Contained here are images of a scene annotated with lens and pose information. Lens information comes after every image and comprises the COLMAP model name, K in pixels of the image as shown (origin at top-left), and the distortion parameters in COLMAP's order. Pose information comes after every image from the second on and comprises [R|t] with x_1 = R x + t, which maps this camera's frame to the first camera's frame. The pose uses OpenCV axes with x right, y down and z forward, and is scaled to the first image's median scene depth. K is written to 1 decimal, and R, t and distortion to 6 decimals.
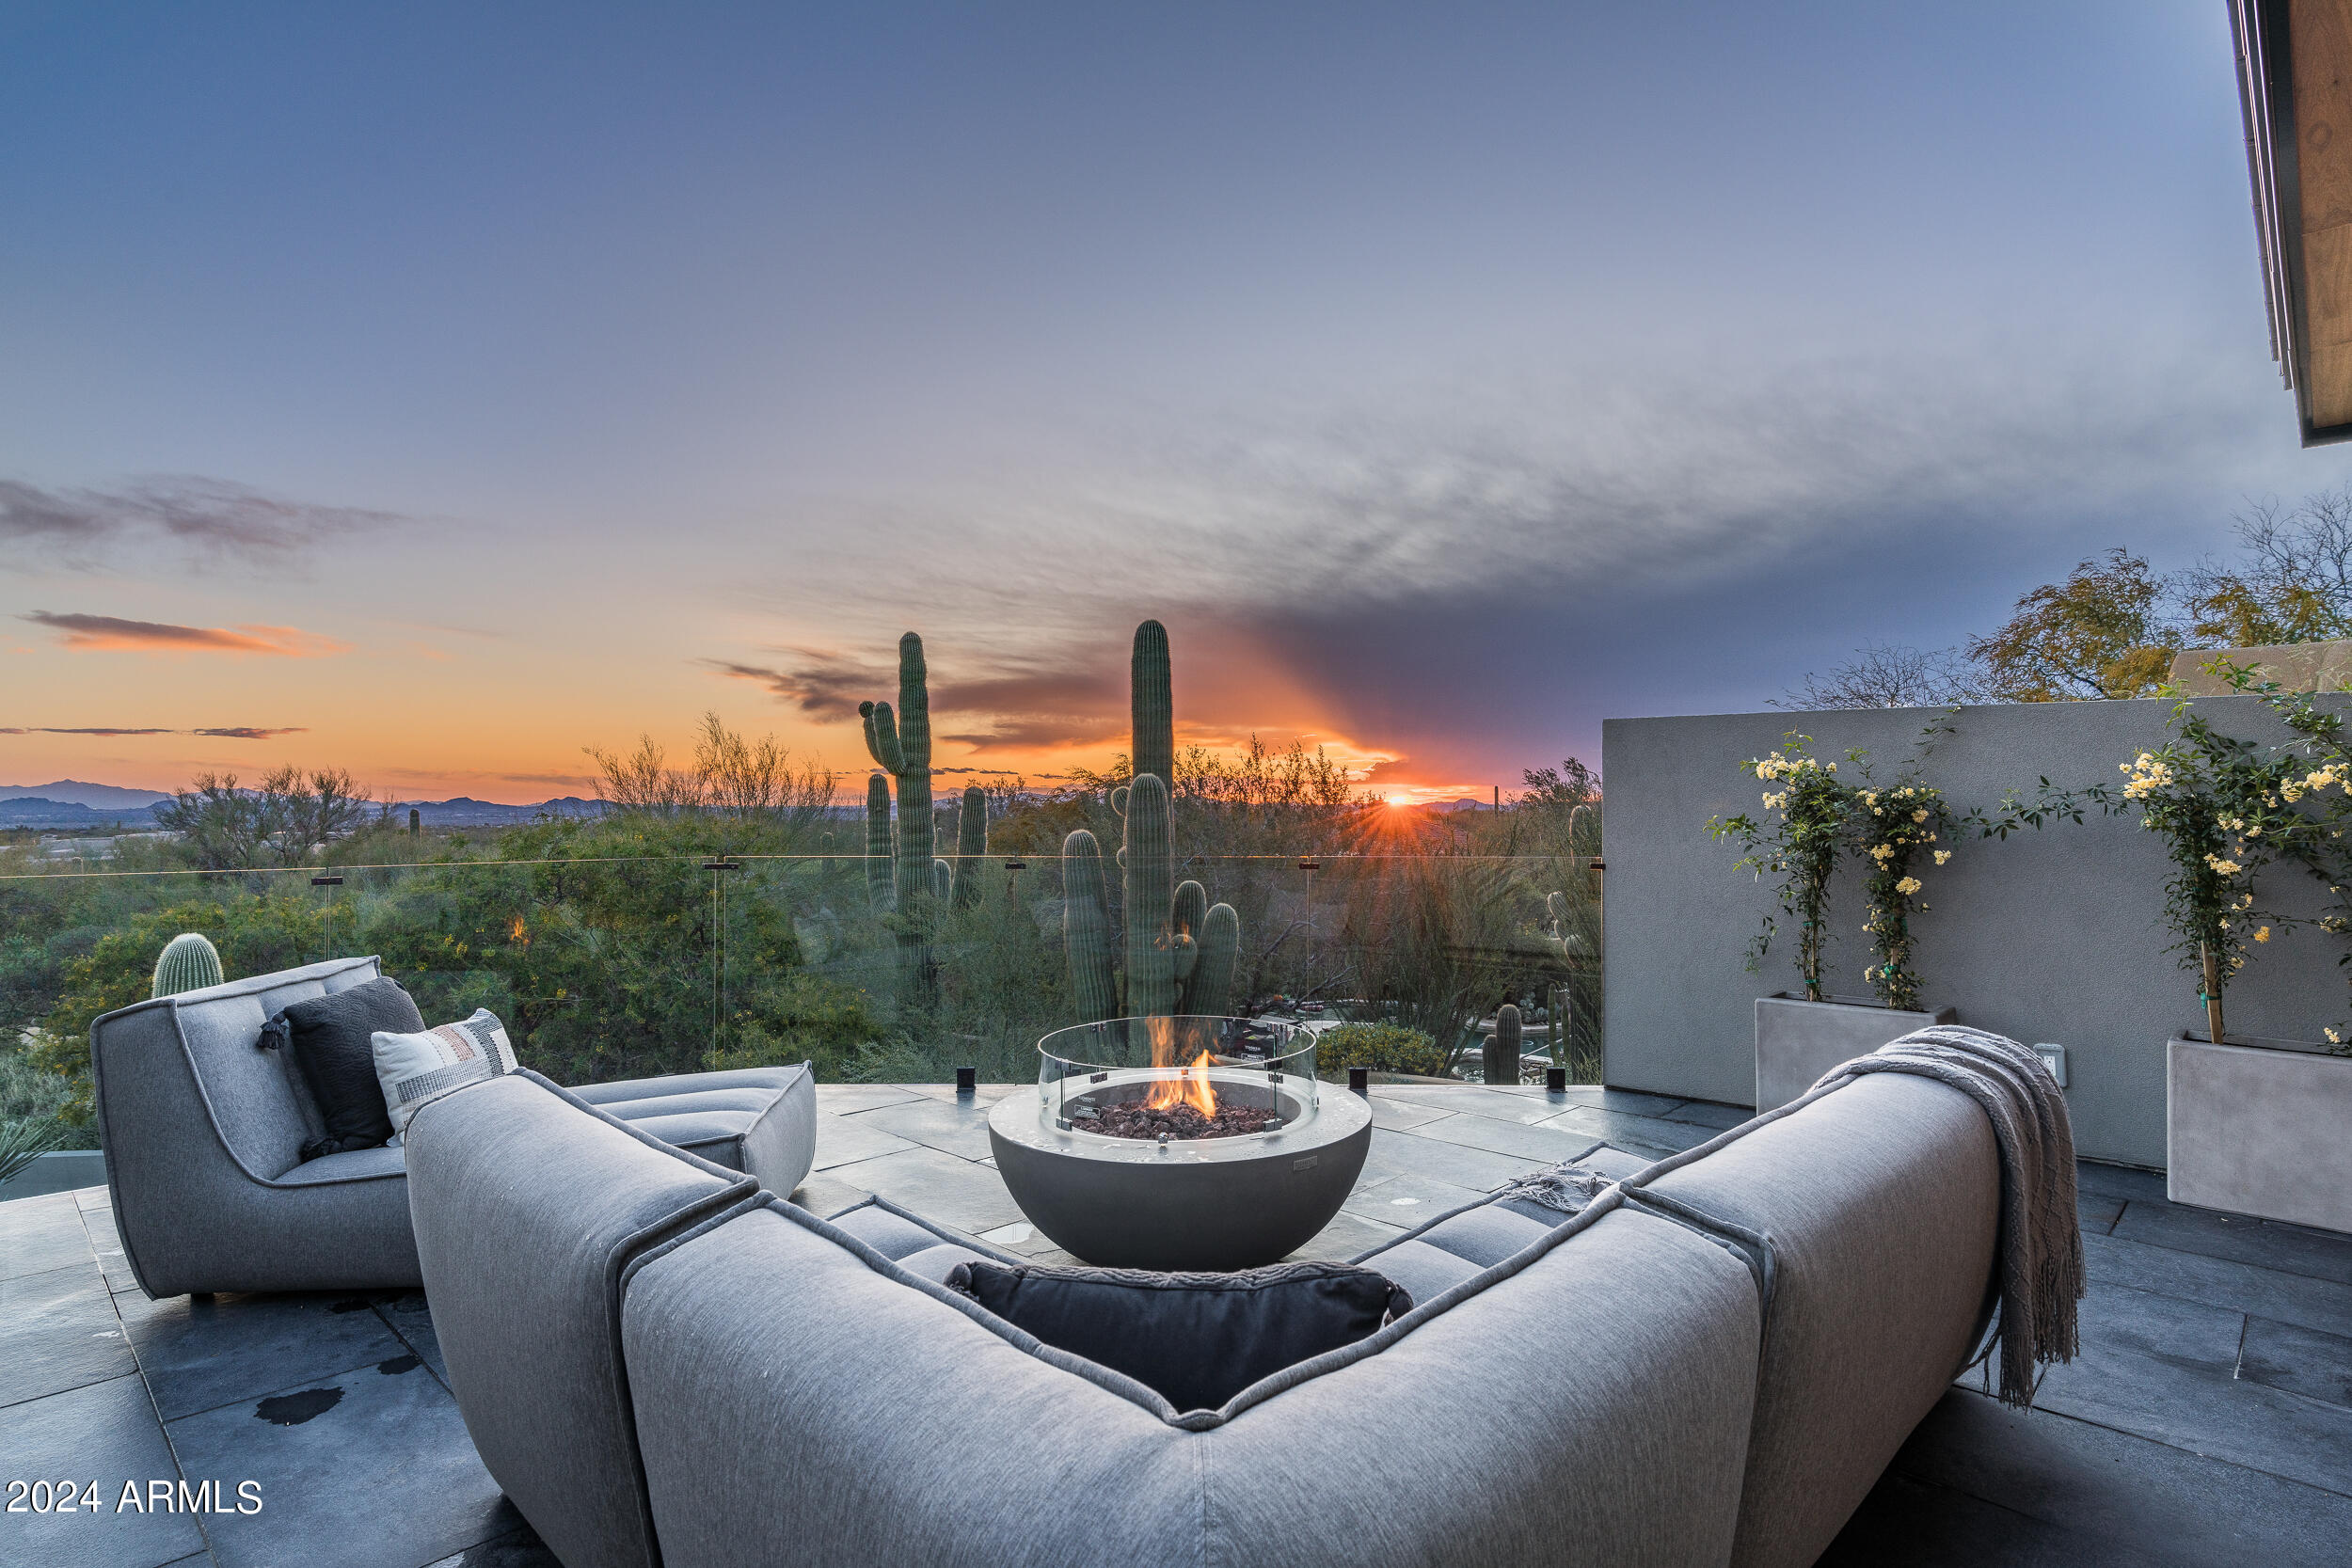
lens RADIAL K [[1215.7, 0, 1176.0], [0, 1215.7, 784.0], [0, 0, 1]] dist [-0.004361, -0.000278]
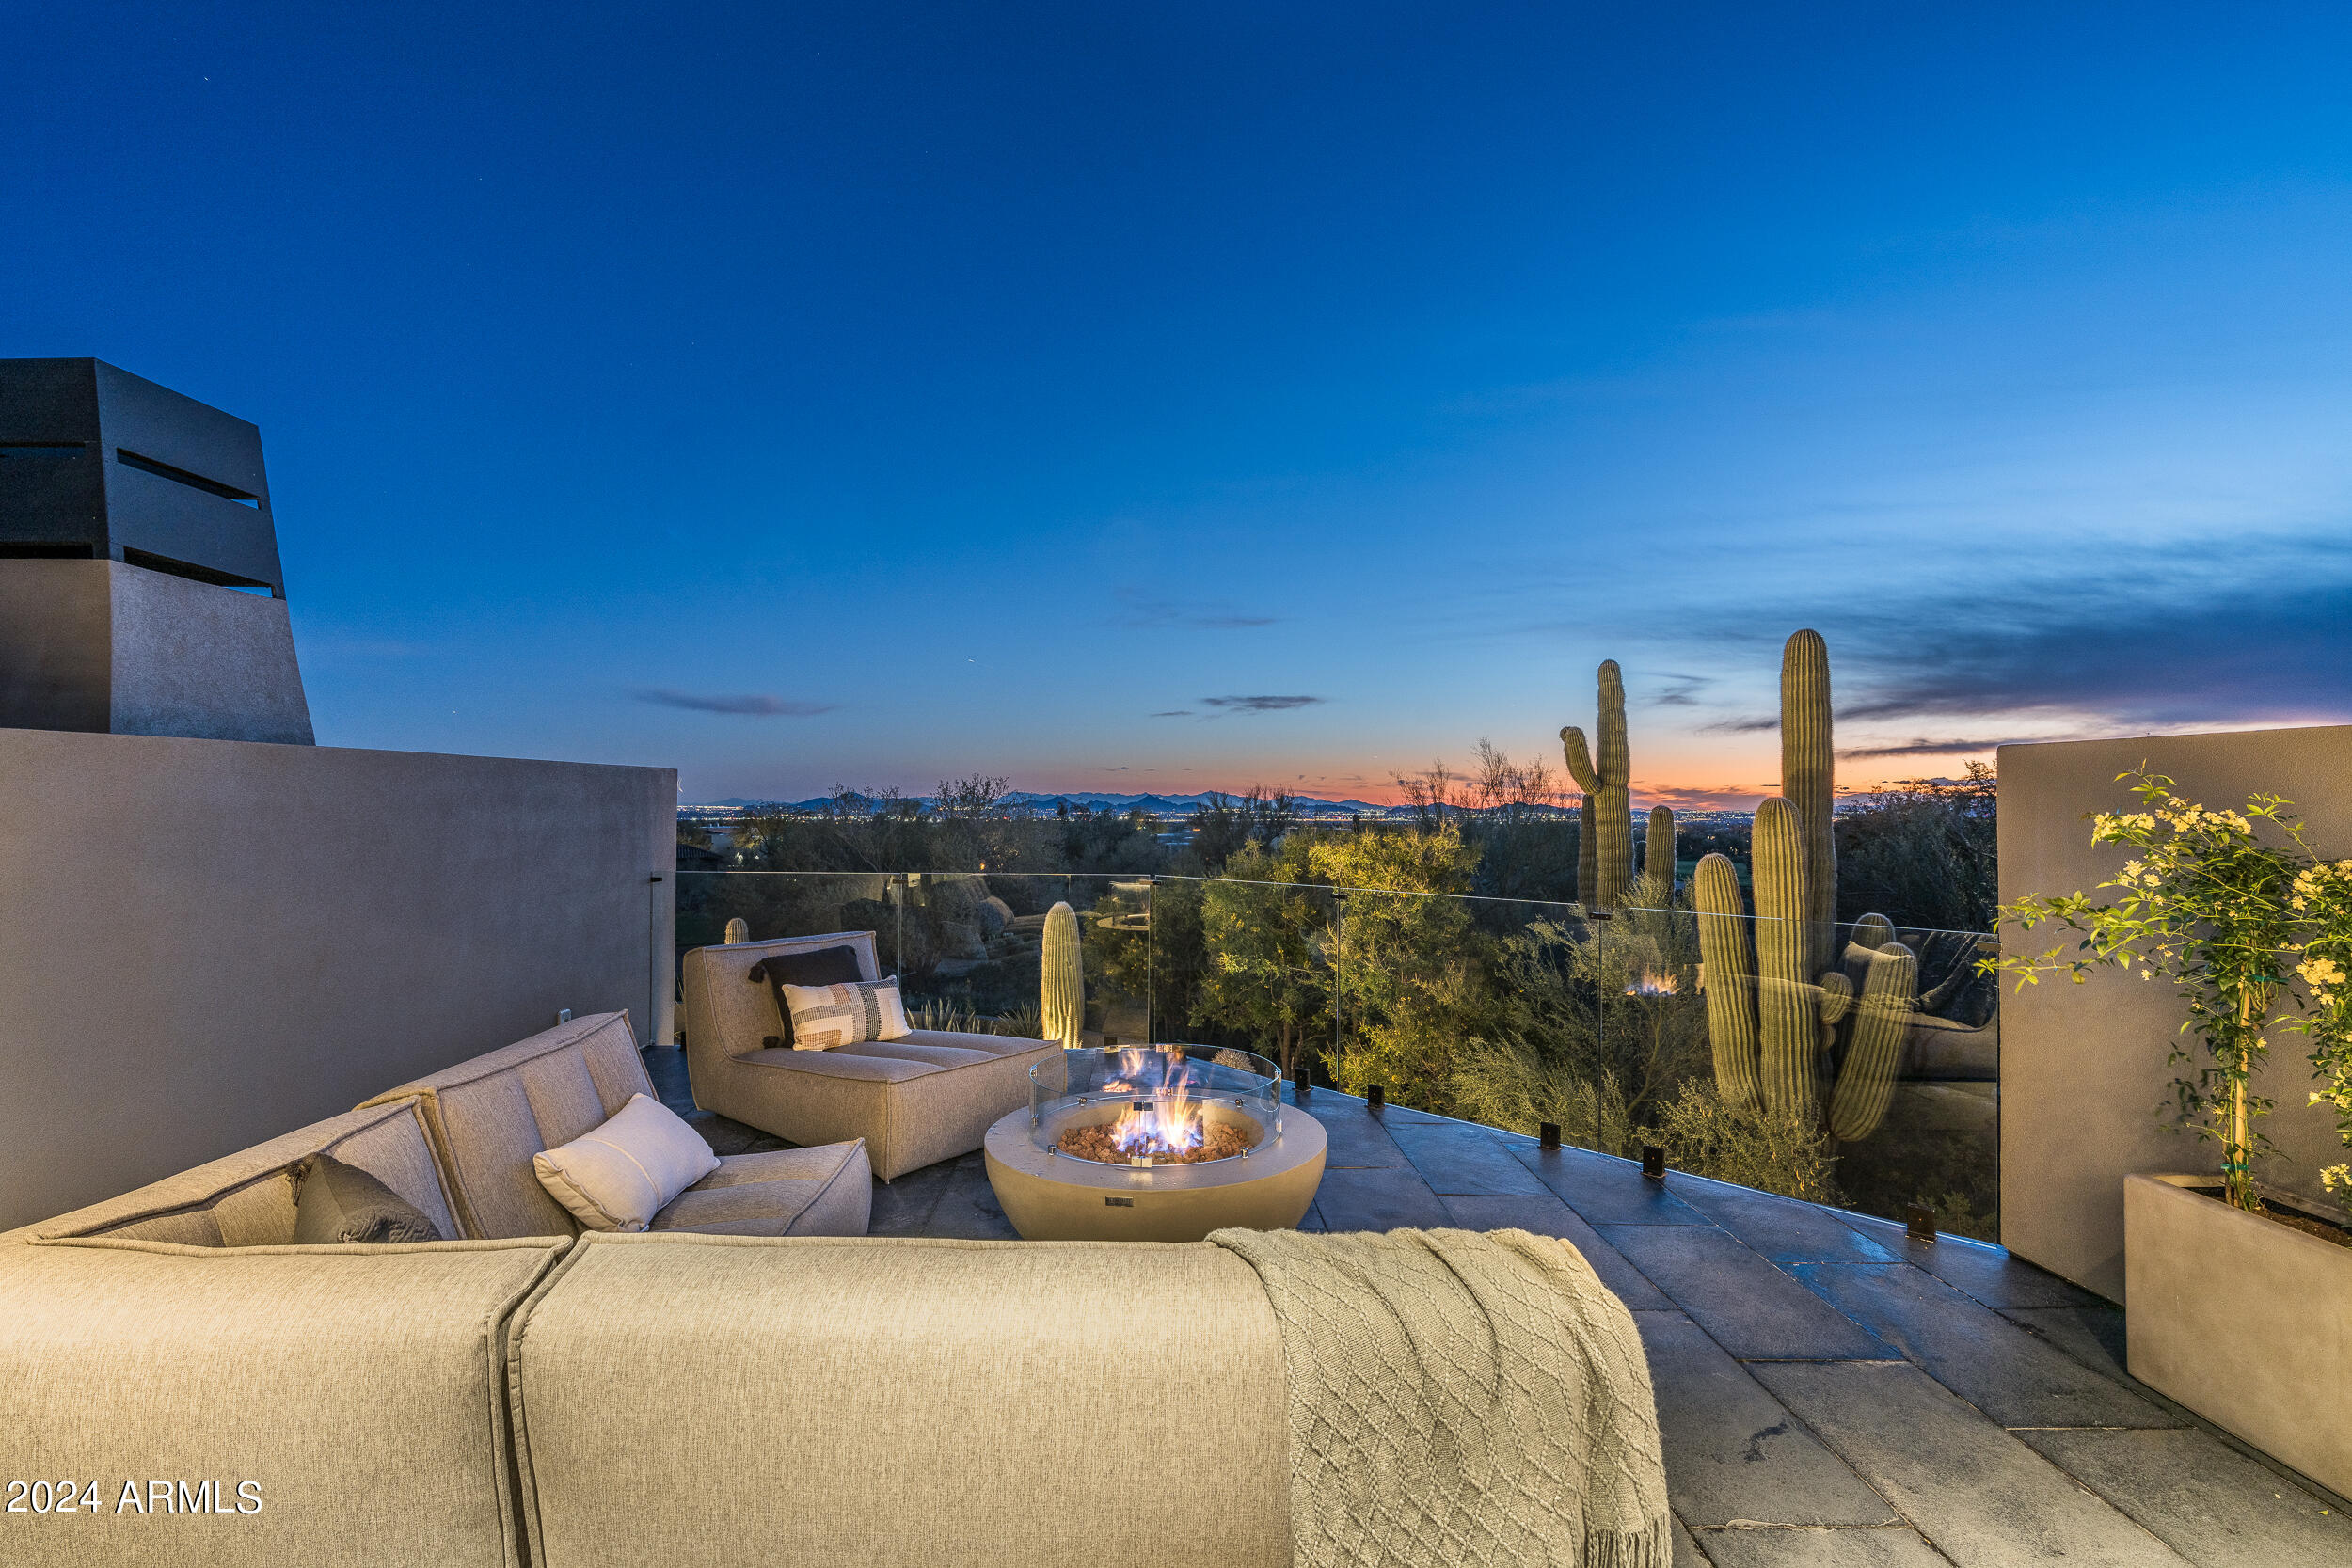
lens RADIAL K [[1060.0, 0, 1176.0], [0, 1060.0, 784.0], [0, 0, 1]] dist [-0.002640, 0.000828]
pose [[0.716389, -0.010440, -0.697623, 0.523483], [0.005701, 0.999942, -0.009109, -0.032491], [0.697678, 0.002548, 0.716407, 0.237102]]
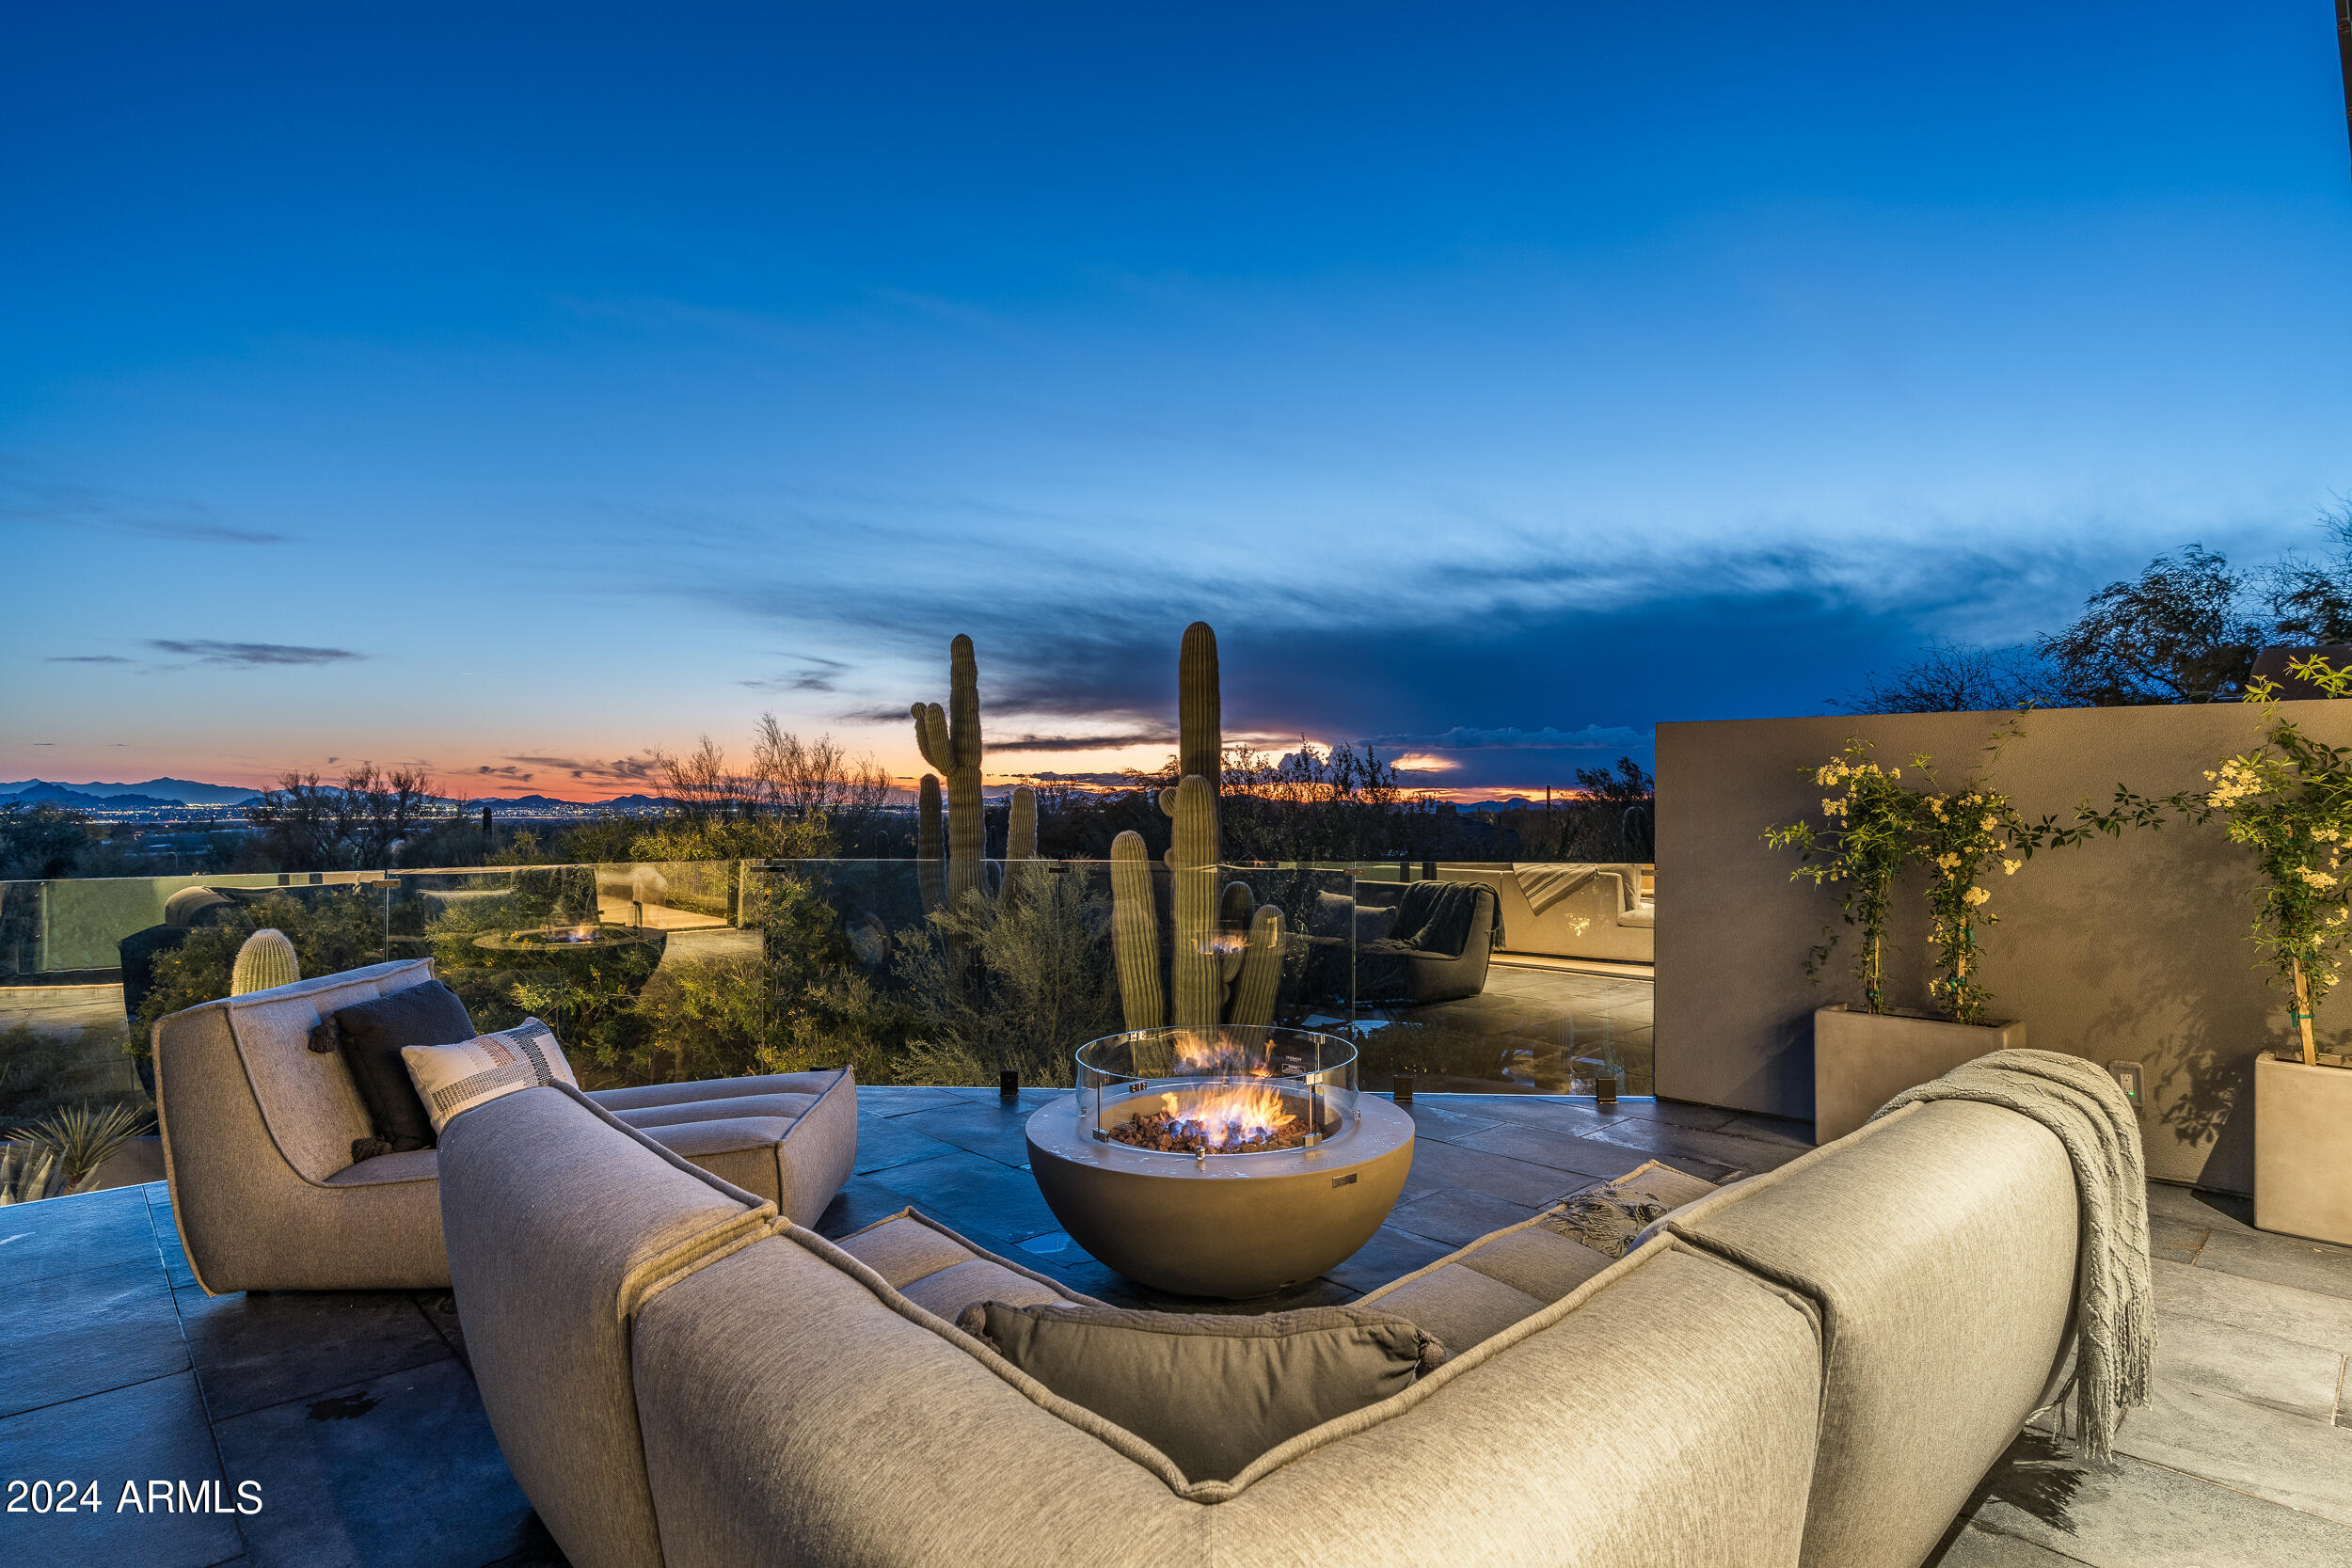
lens RADIAL K [[1206.5, 0, 1176.0], [0, 1206.5, 784.0], [0, 0, 1]] dist [-0.004984, -0.000950]
pose [[0.999119, 0.001202, -0.041959, 0.007085], [-0.001153, 0.999999, 0.001197, -0.005468], [0.041960, -0.001147, 0.999119, 0.016416]]
